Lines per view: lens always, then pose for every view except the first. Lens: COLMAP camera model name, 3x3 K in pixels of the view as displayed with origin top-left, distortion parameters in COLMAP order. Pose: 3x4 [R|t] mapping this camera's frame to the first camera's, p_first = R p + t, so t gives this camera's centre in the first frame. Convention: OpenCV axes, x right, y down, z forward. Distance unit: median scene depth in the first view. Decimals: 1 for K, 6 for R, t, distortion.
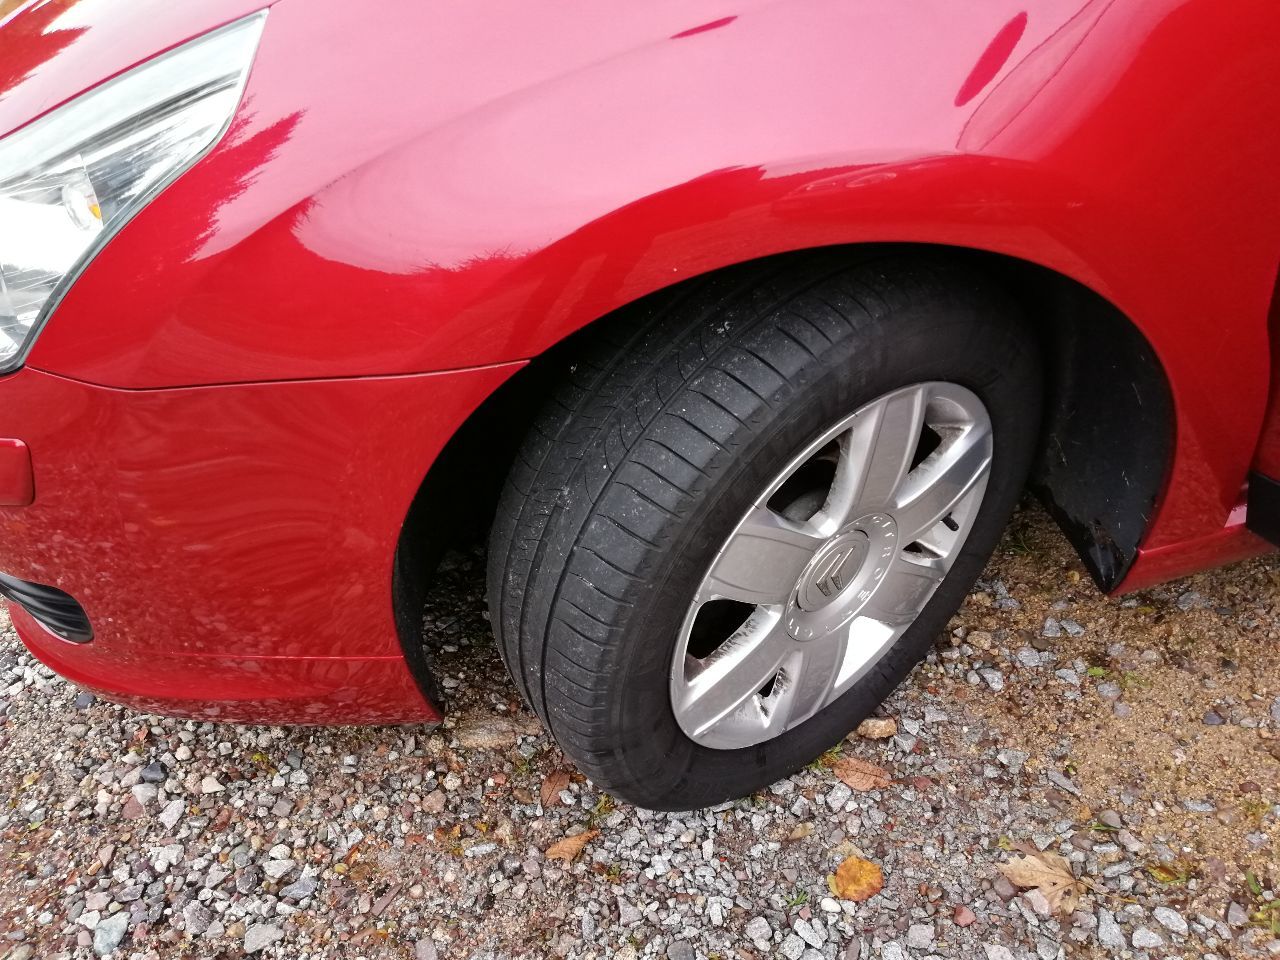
lens RADIAL K [[853.0, 0, 641.4], [0, 853.0, 498.9], [0, 0, 1]] dist [-0.004693, 0.001783]
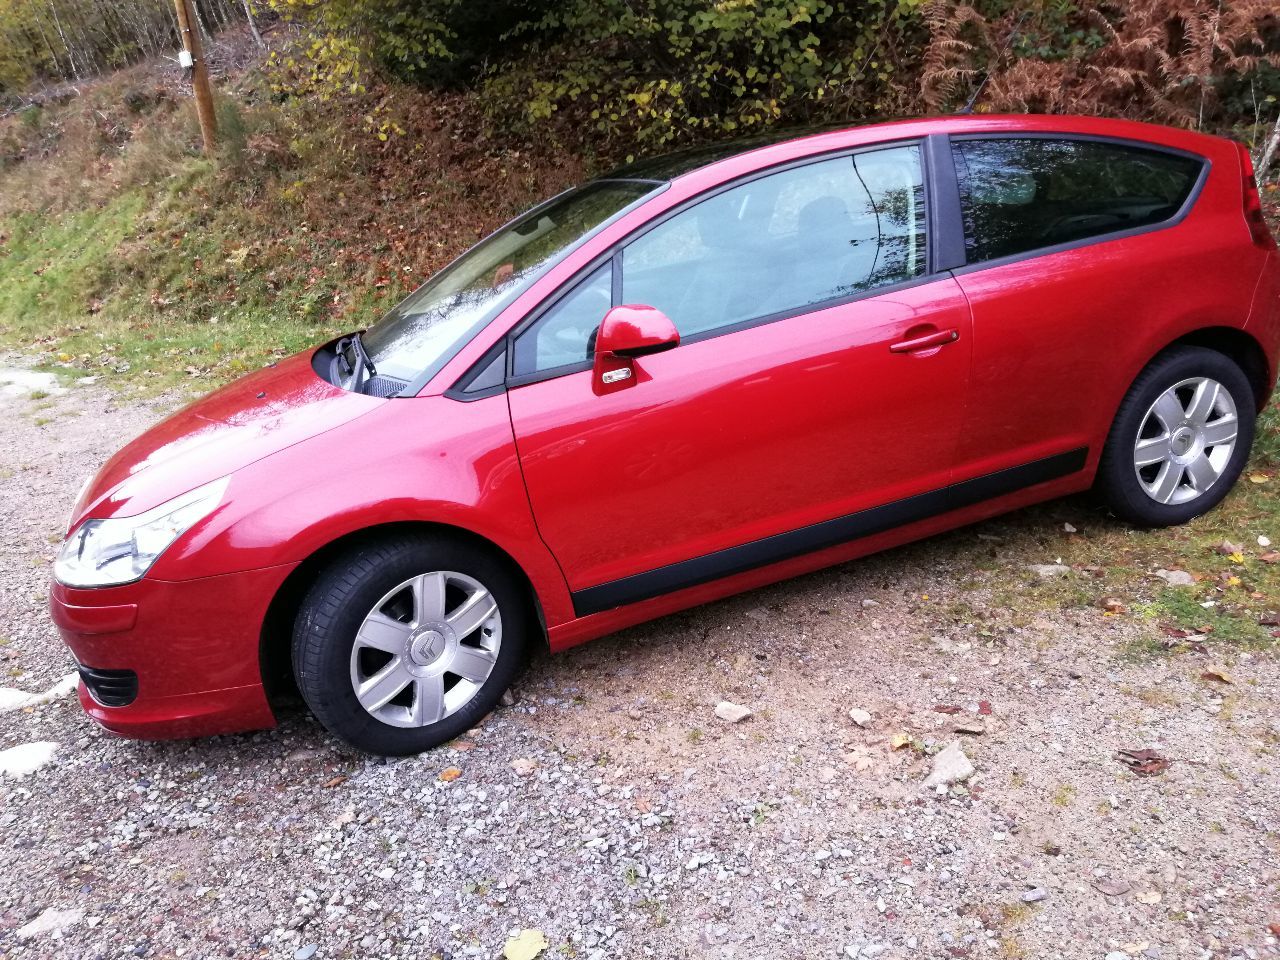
lens RADIAL K [[853.0, 0, 641.4], [0, 853.0, 498.9], [0, 0, 1]] dist [-0.004693, 0.001783]
pose [[0.988598, -0.068045, 0.134325, 0.478158], [0.113382, 0.923406, -0.366695, 0.619727], [-0.099085, 0.377744, 0.920593, -1.505154]]
